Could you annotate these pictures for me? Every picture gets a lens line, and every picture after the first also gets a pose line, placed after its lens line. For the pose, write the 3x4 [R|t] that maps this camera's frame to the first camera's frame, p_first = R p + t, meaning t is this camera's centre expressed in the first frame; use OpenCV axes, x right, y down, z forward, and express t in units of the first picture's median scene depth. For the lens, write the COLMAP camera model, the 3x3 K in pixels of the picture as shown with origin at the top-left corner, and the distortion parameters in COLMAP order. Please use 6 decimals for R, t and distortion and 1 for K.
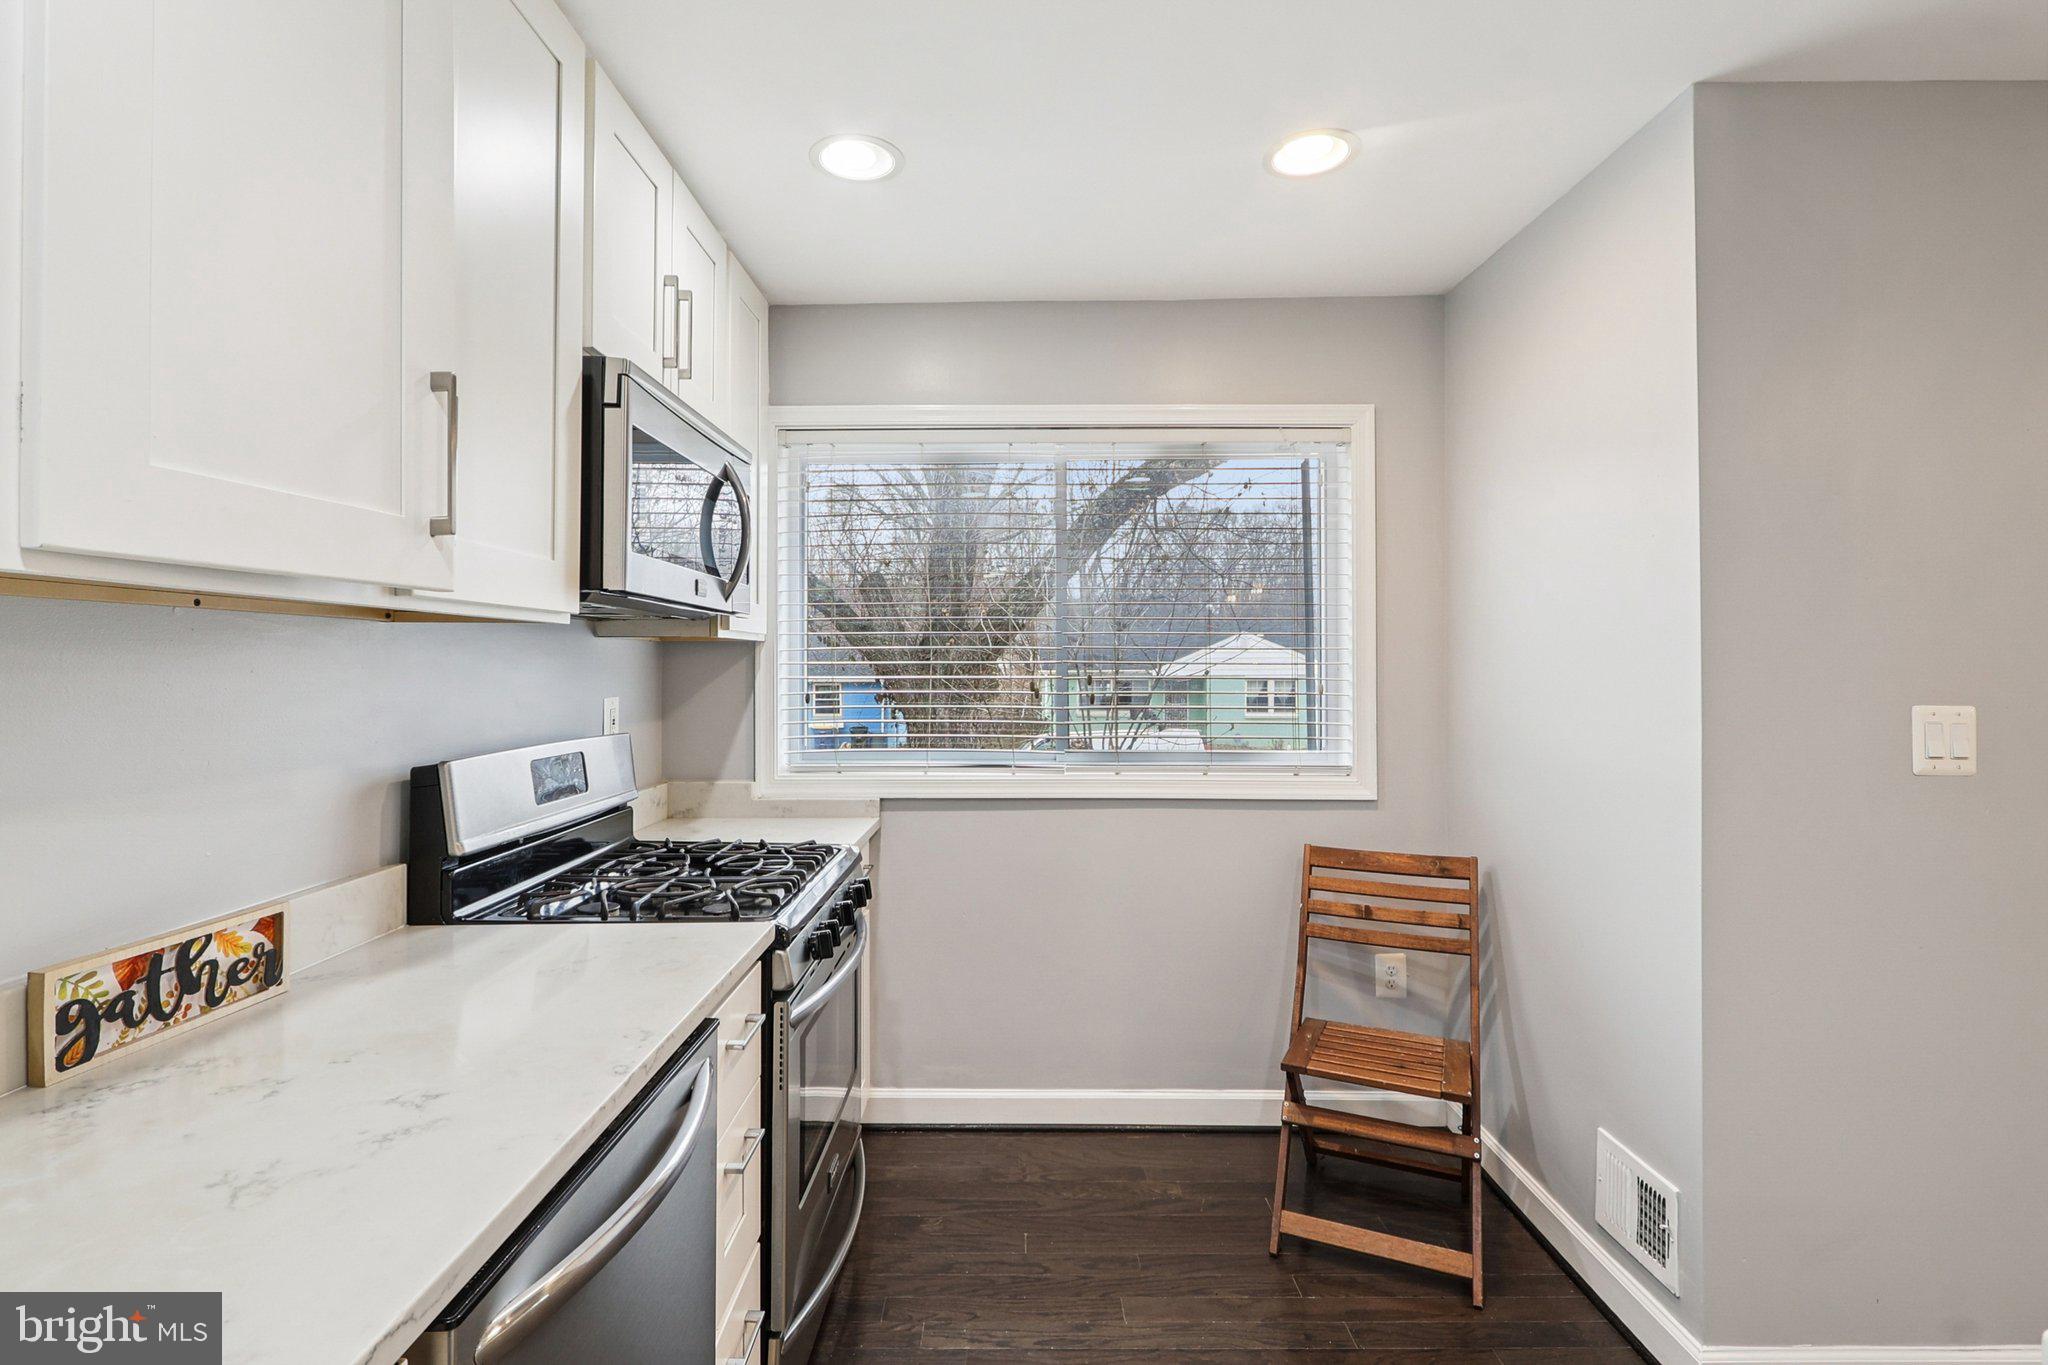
lens RADIAL K [[950.9, 0, 1024.5], [0, 950.9, 667.4], [0, 0, 1]] dist [0.002608, -0.002182]
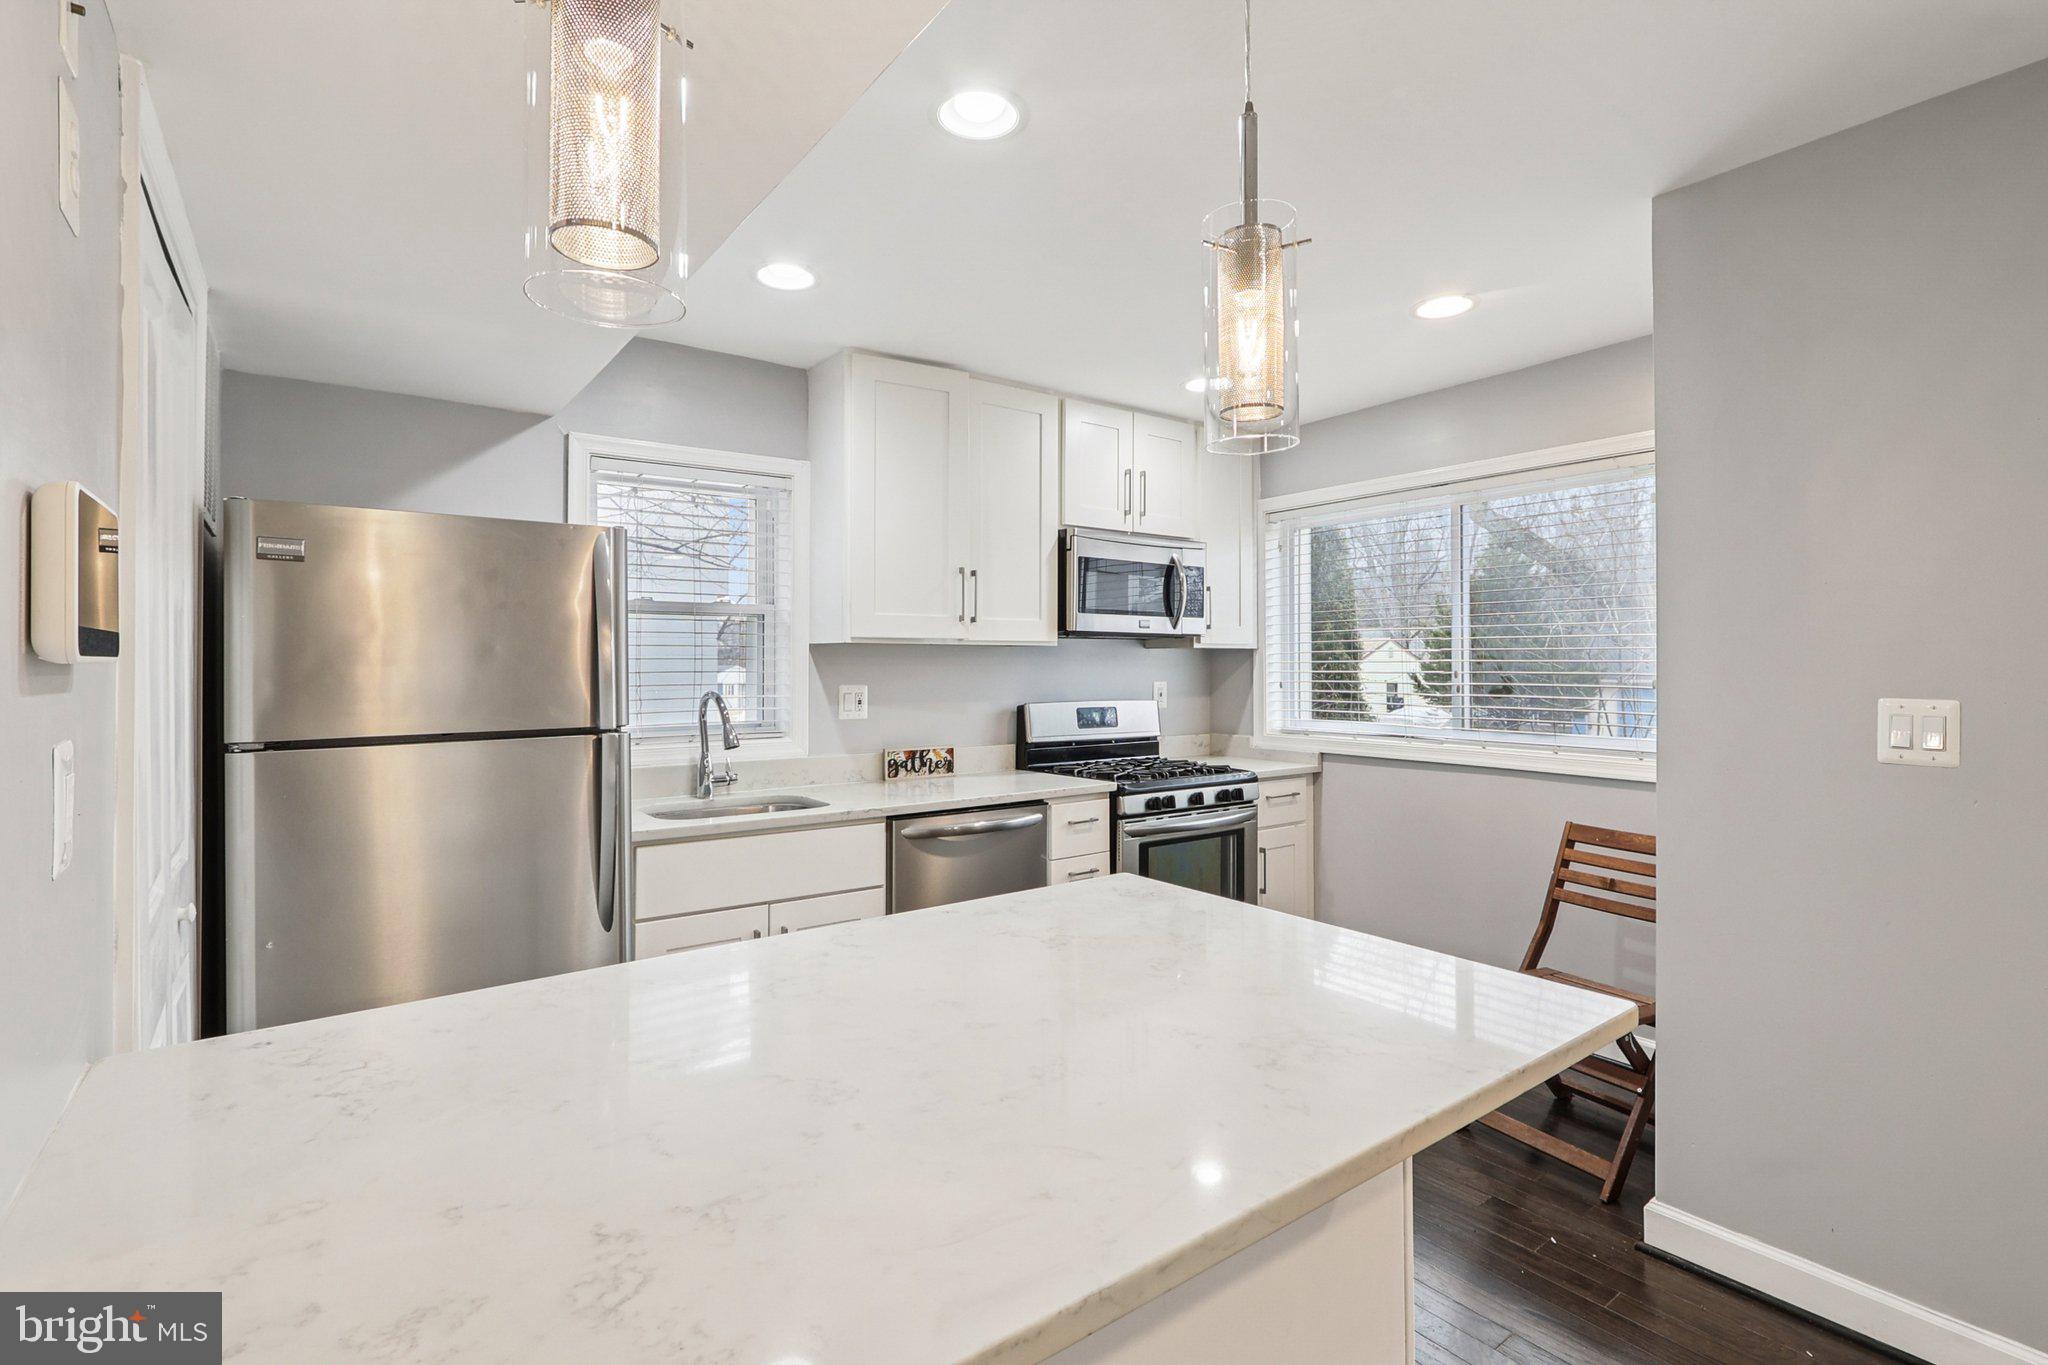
lens RADIAL K [[950.9, 0, 1028.8], [0, 950.9, 663.7], [0, 0, 1]] dist [0.002608, -0.002182]
pose [[0.596661, -0.002596, -0.802489, 1.337978], [0.000219, 0.999995, -0.003072, 0.005101], [0.802493, 0.001657, 0.596659, -0.437973]]
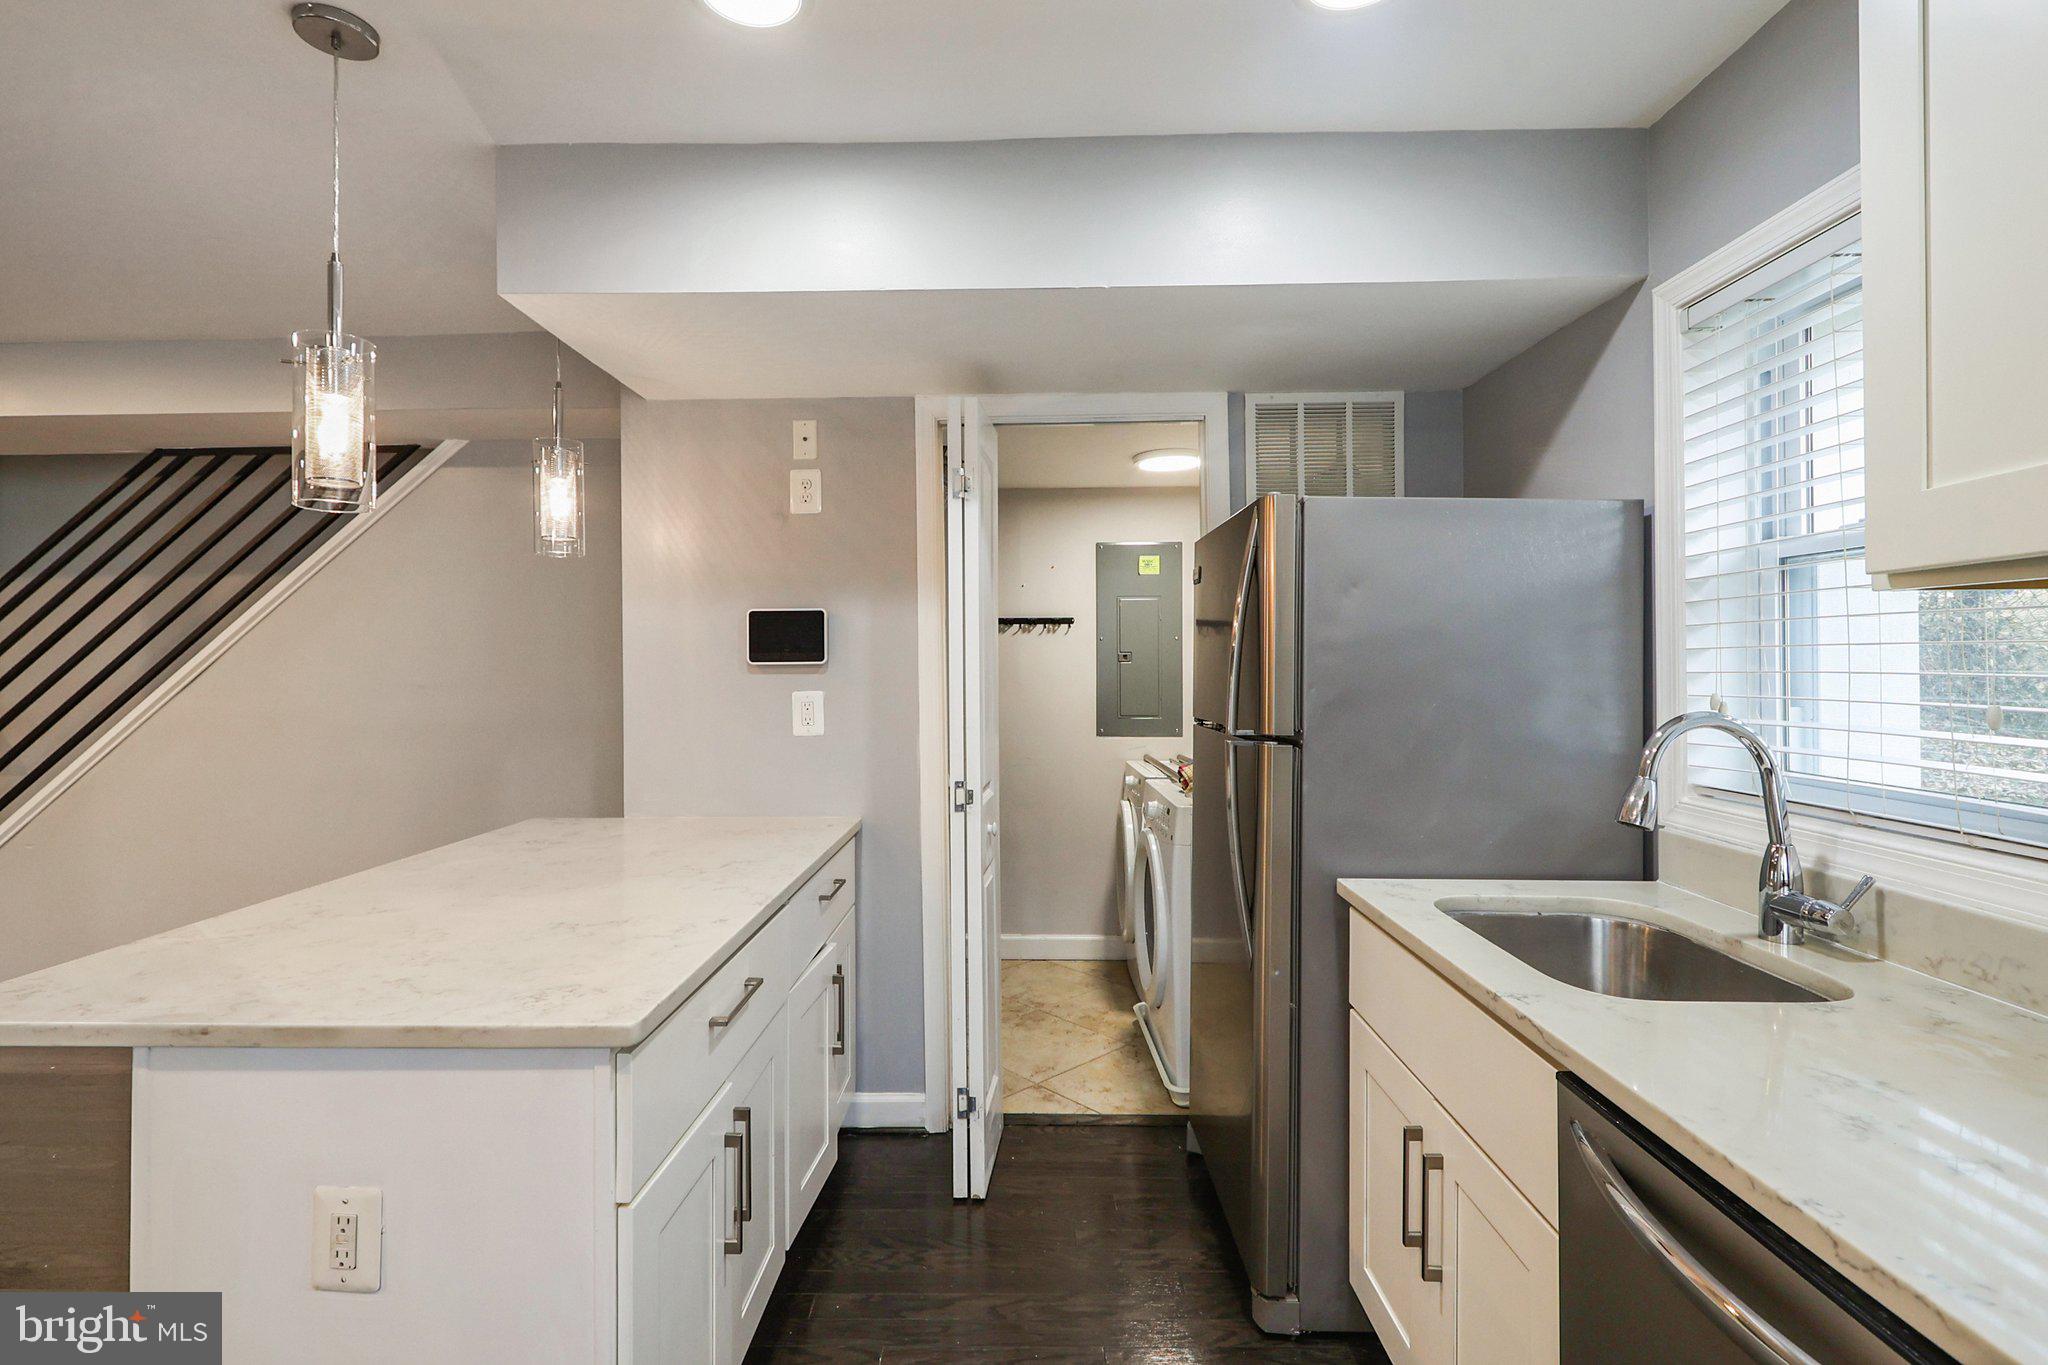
lens RADIAL K [[950.9, 0, 1024.6], [0, 950.9, 650.0], [0, 0, 1]] dist [0.002608, -0.002182]
pose [[-0.999333, 0.006103, 0.036004, 0.073381], [0.005728, 0.999928, -0.010513, 0.000431], [-0.036066, -0.010300, -0.999296, 1.120615]]
